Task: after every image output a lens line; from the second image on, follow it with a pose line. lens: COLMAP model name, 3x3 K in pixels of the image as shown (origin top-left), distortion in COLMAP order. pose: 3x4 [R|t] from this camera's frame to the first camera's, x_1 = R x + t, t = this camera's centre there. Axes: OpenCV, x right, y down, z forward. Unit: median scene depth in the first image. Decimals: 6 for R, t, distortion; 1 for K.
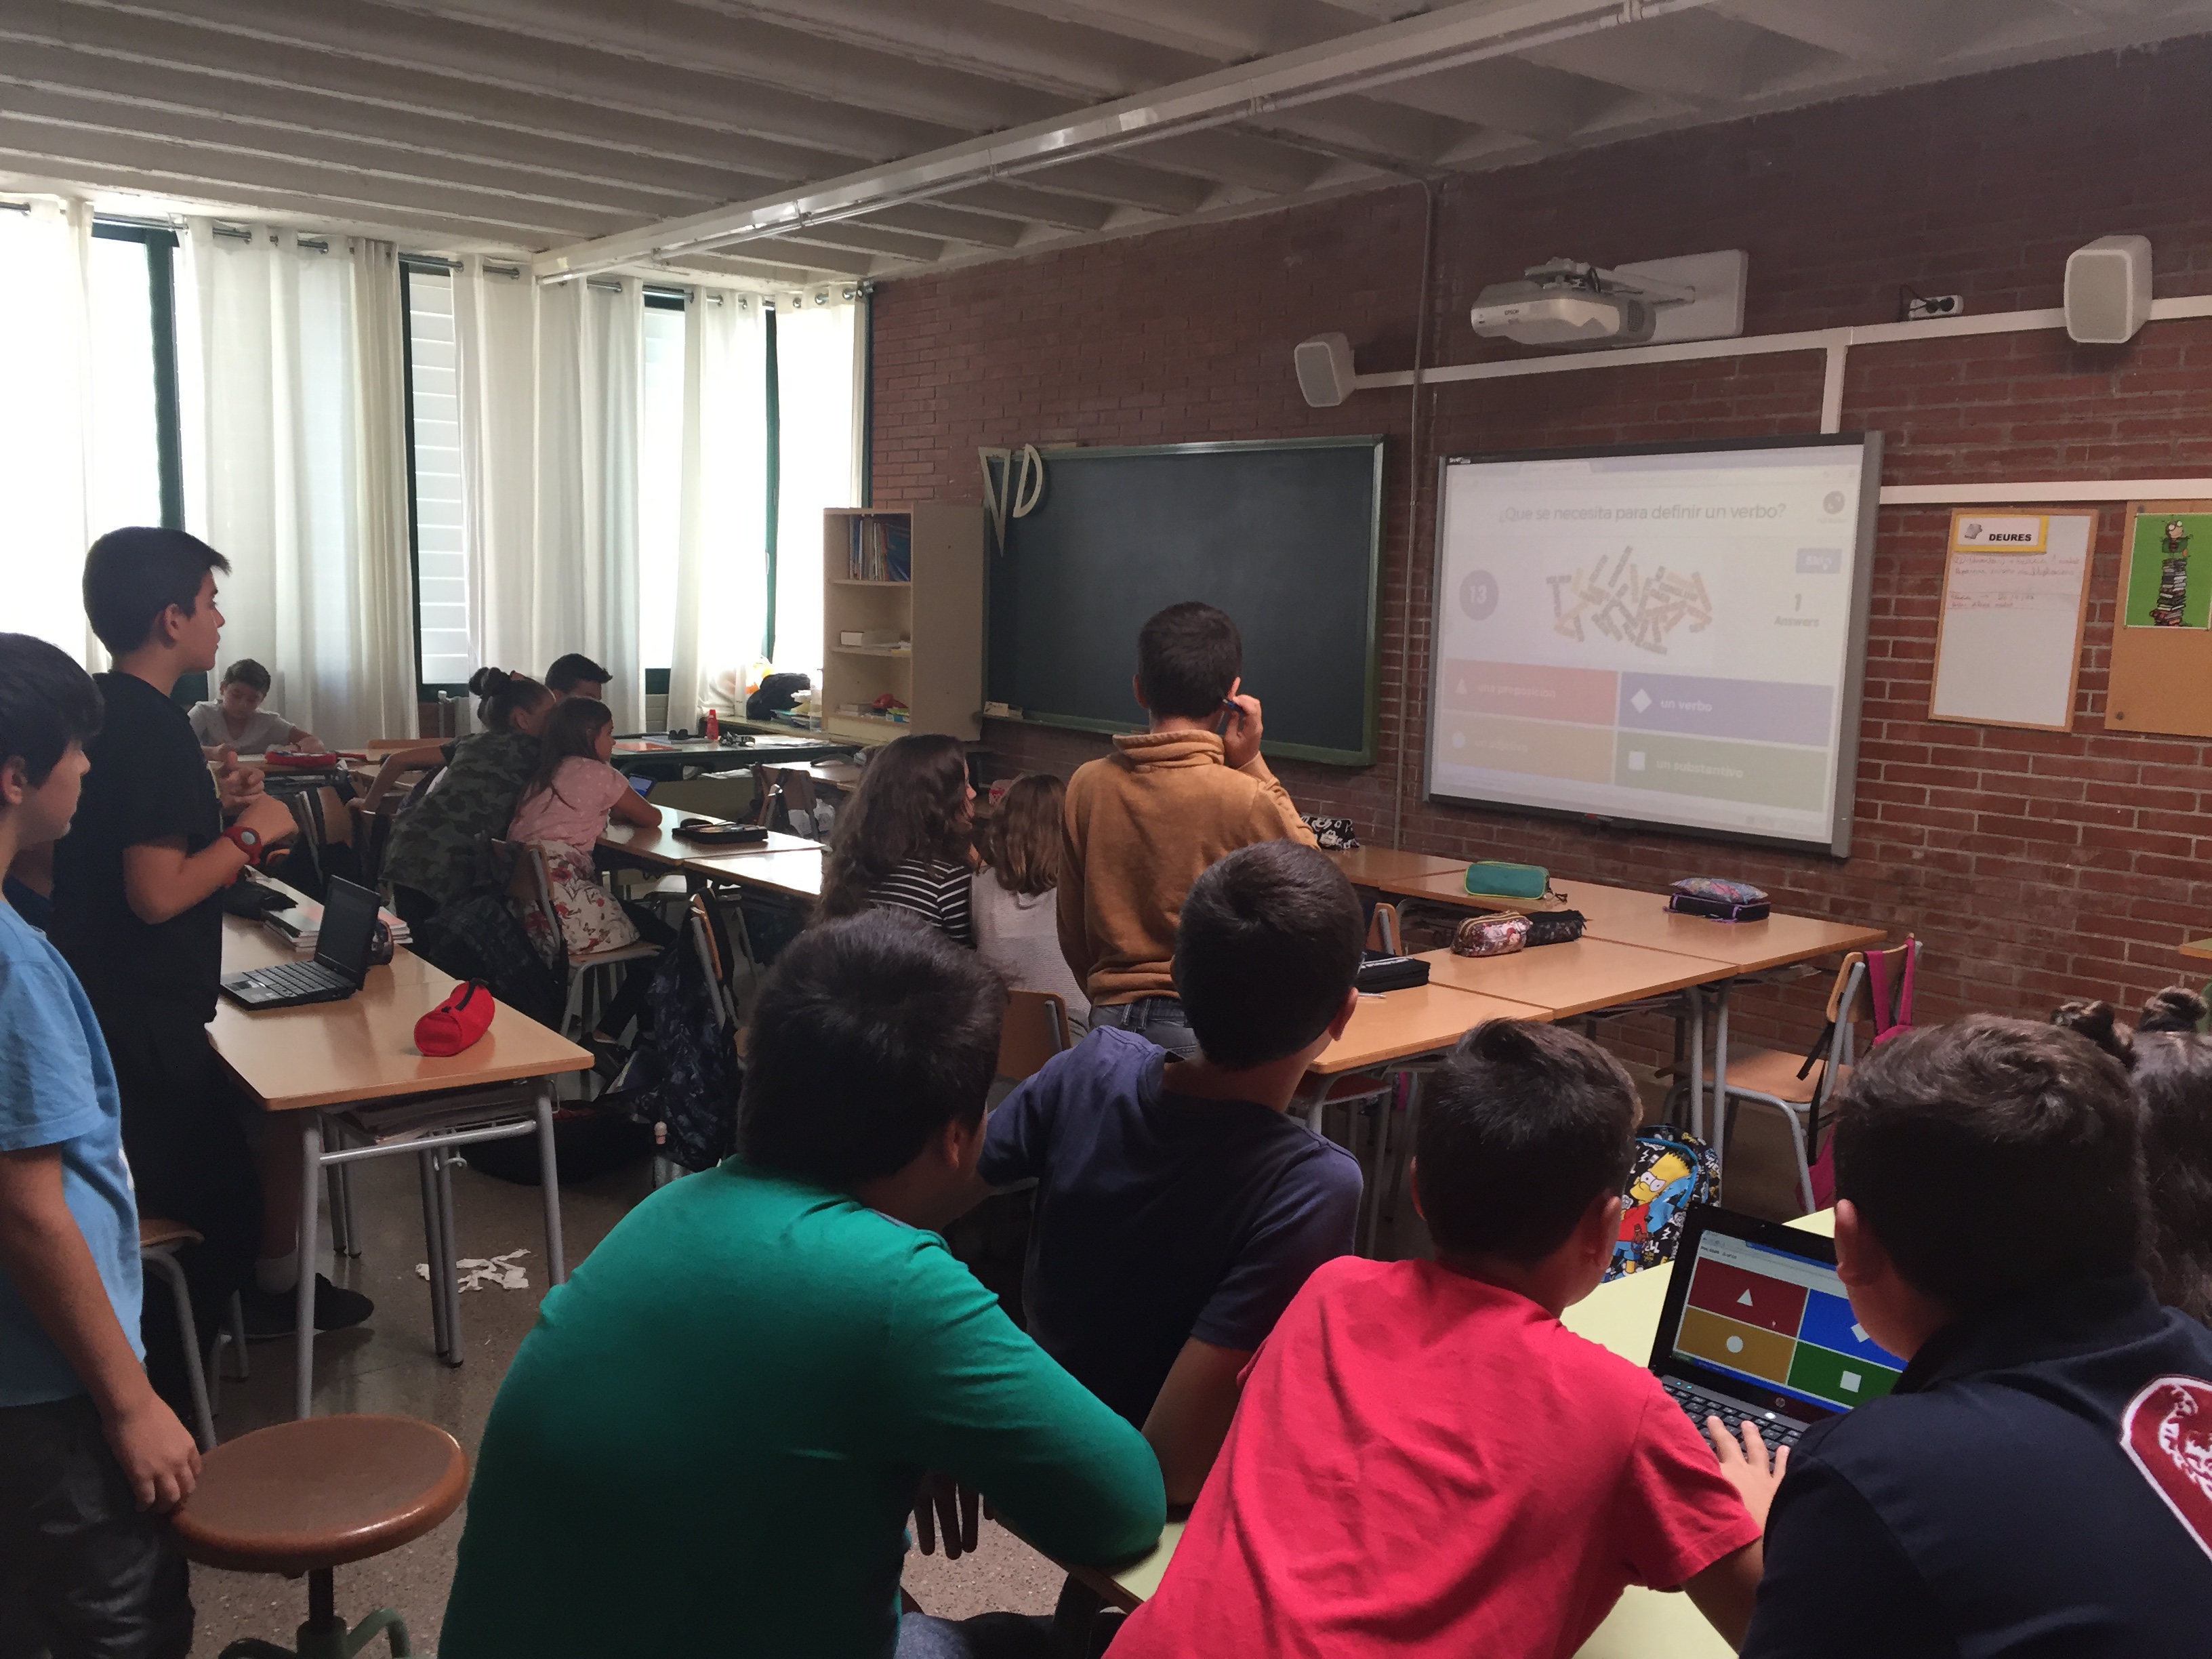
lens RADIAL K [[1875.2, 0, 1094.6], [0, 1875.2, 834.3], [0, 0, 1]] dist [0.081456, -0.102973]
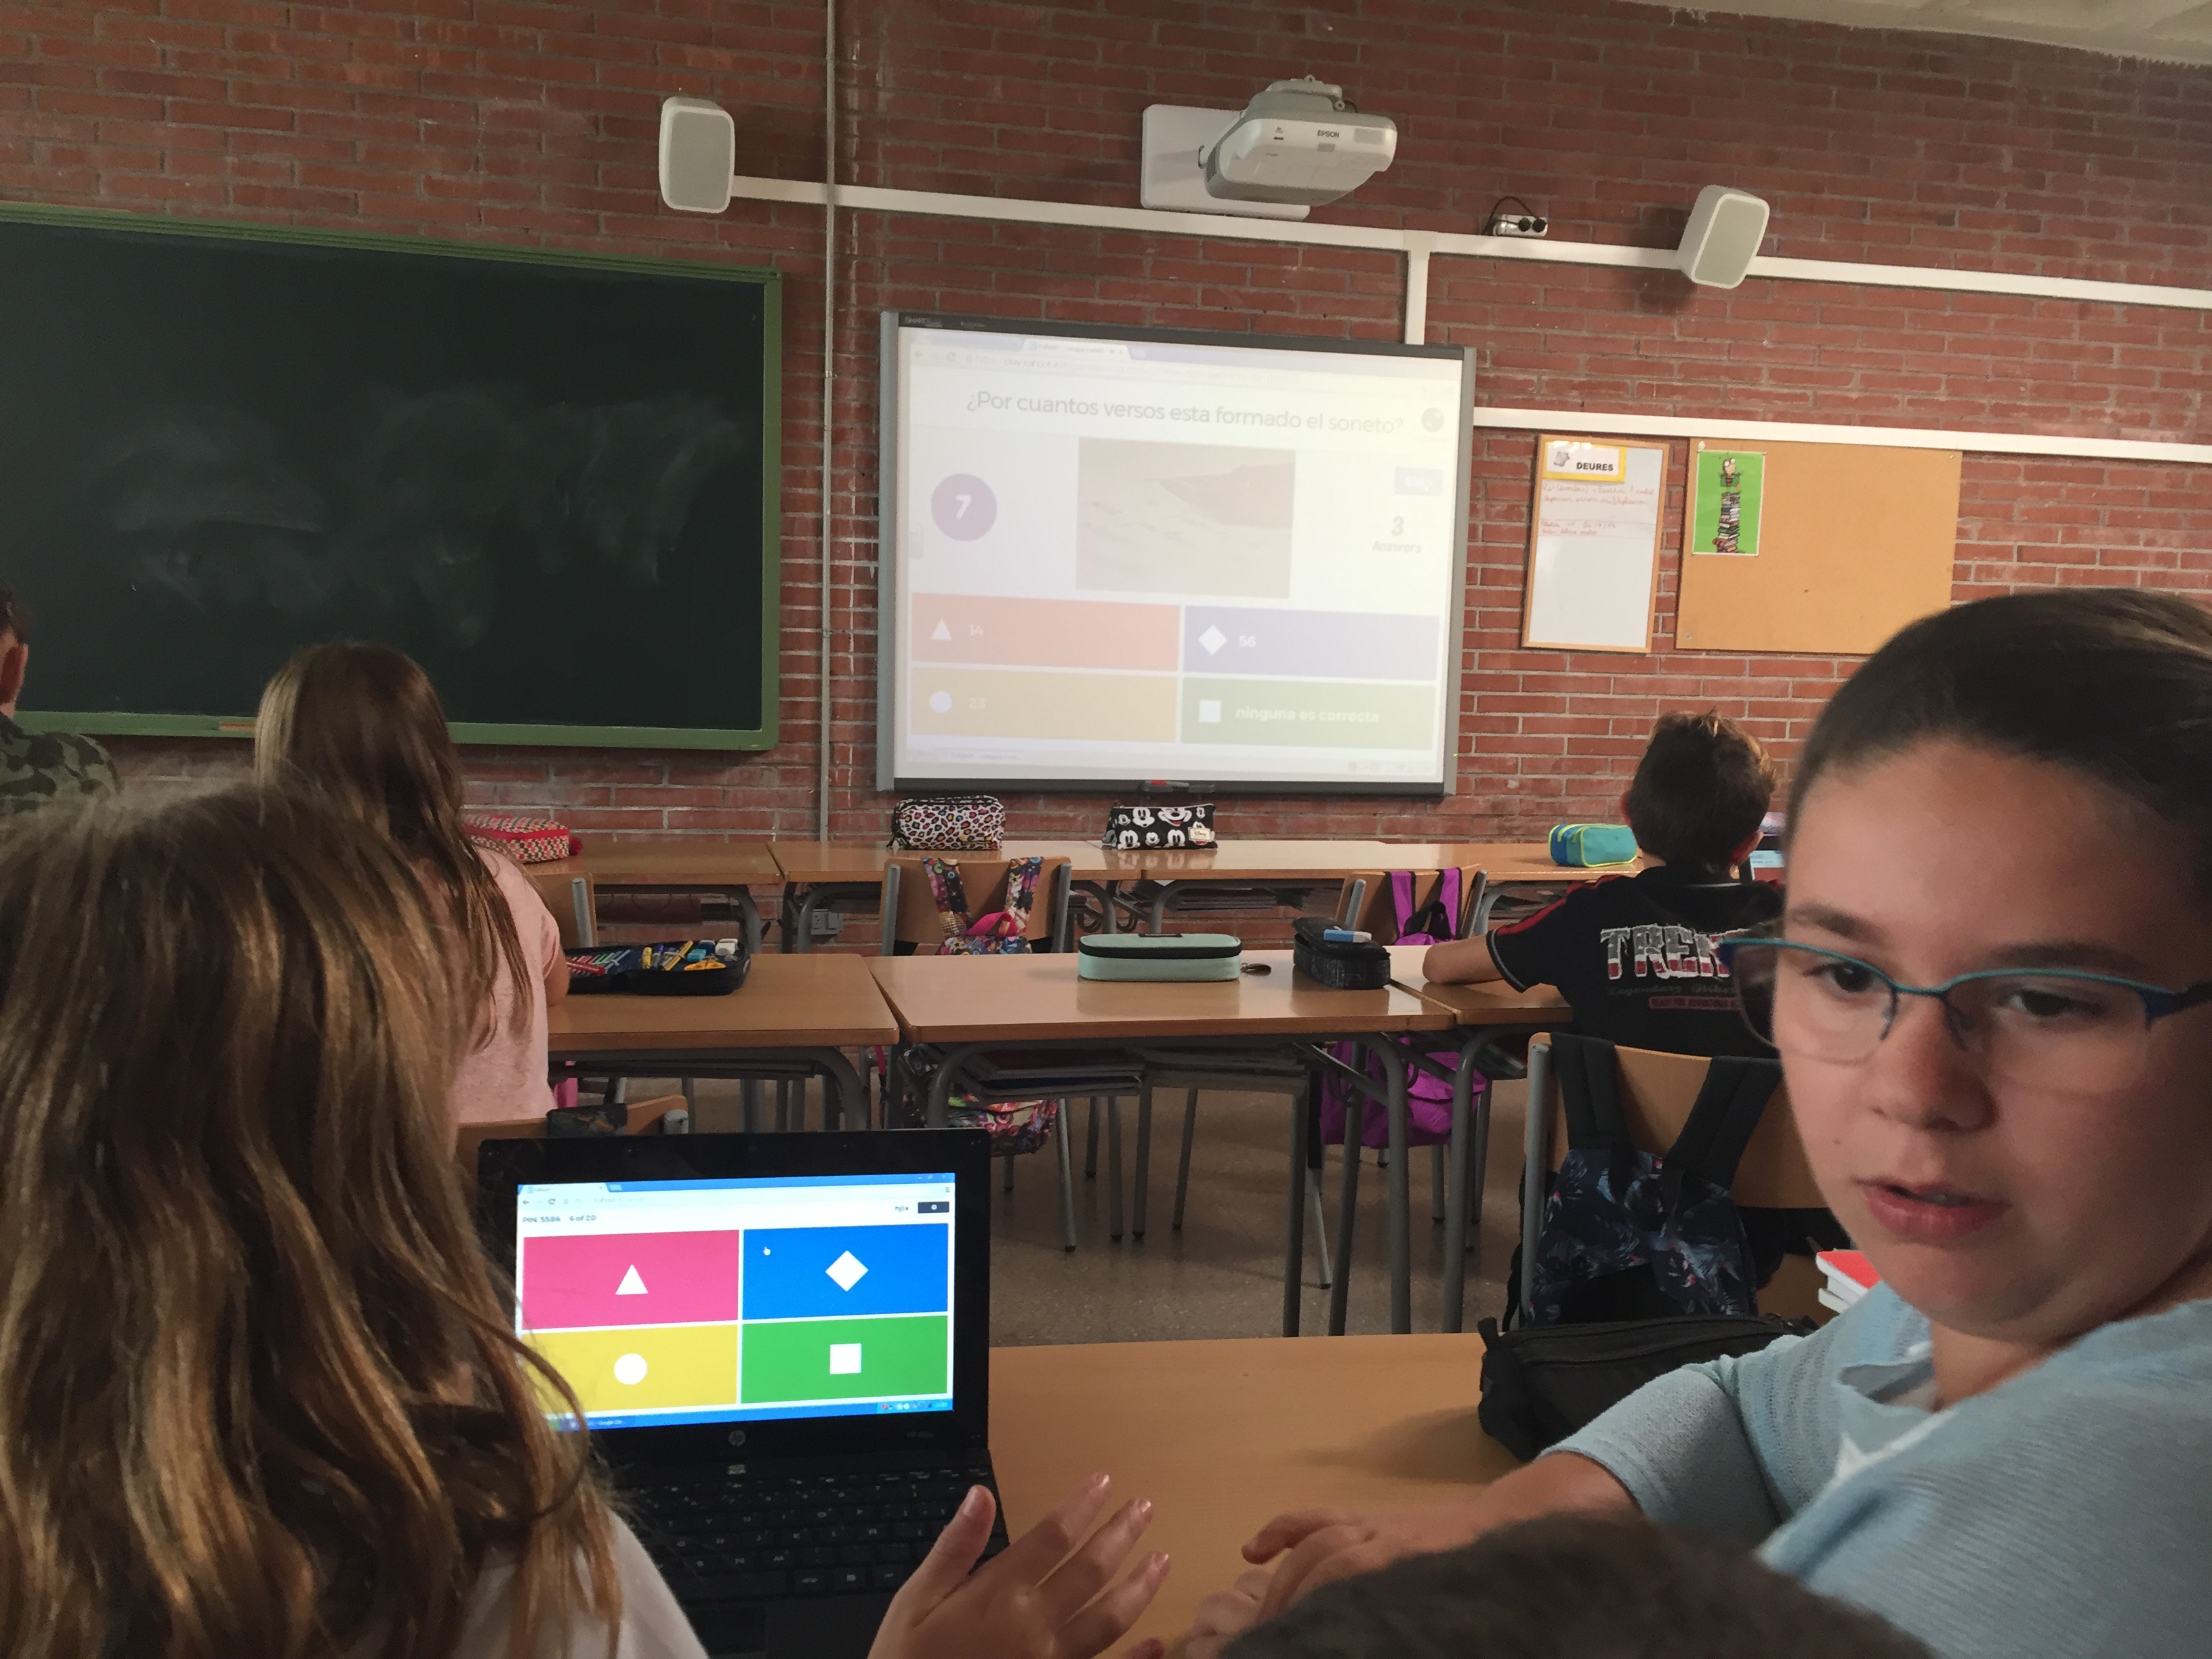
lens RADIAL K [[1875.2, 0, 1108.5], [0, 1875.2, 825.6], [0, 0, 1]] dist [0.081456, -0.102973]
pose [[0.454438, -0.105591, 0.884498, -0.544653], [0.099721, 0.992738, 0.067278, -0.055865], [-0.885179, 0.057629, 0.461667, 0.743290]]
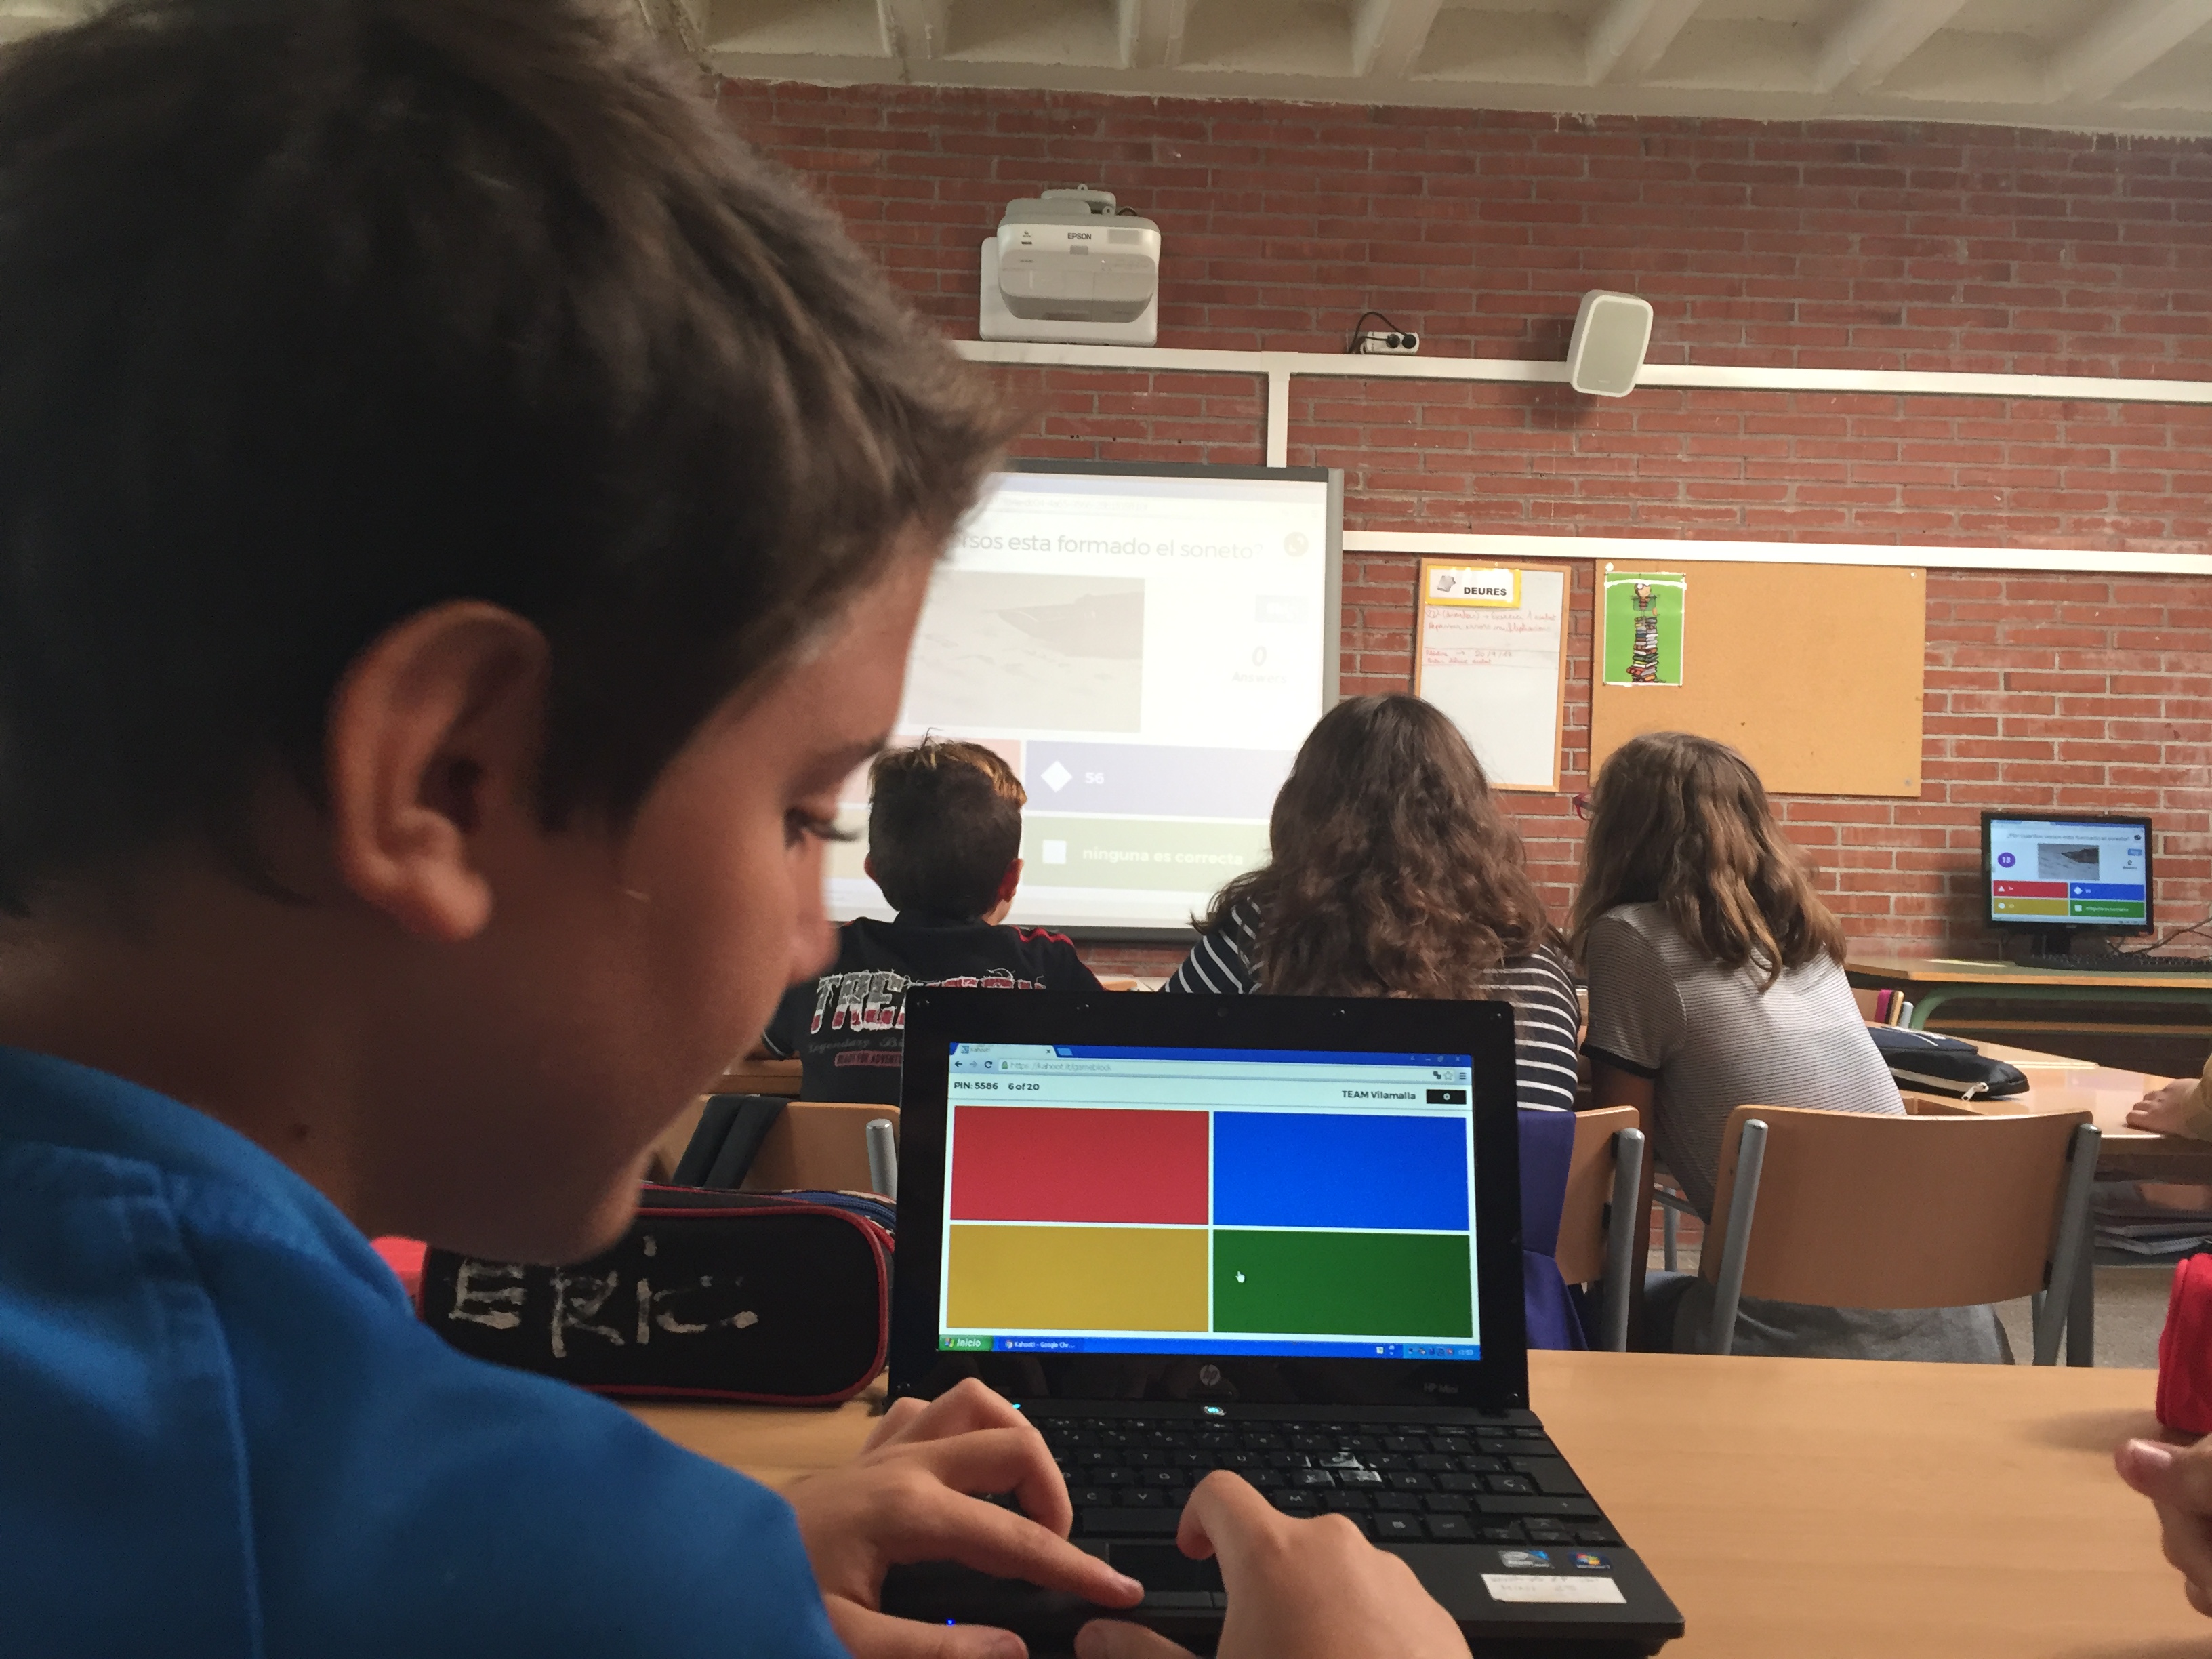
lens RADIAL K [[1875.2, 0, 1104.3], [0, 1875.2, 832.7], [0, 0, 1]] dist [0.081456, -0.102973]
pose [[0.603503, -0.003156, 0.797355, -0.373590], [0.095056, 0.993146, -0.068015, 0.009932], [-0.791675, 0.116840, 0.599666, 0.576664]]
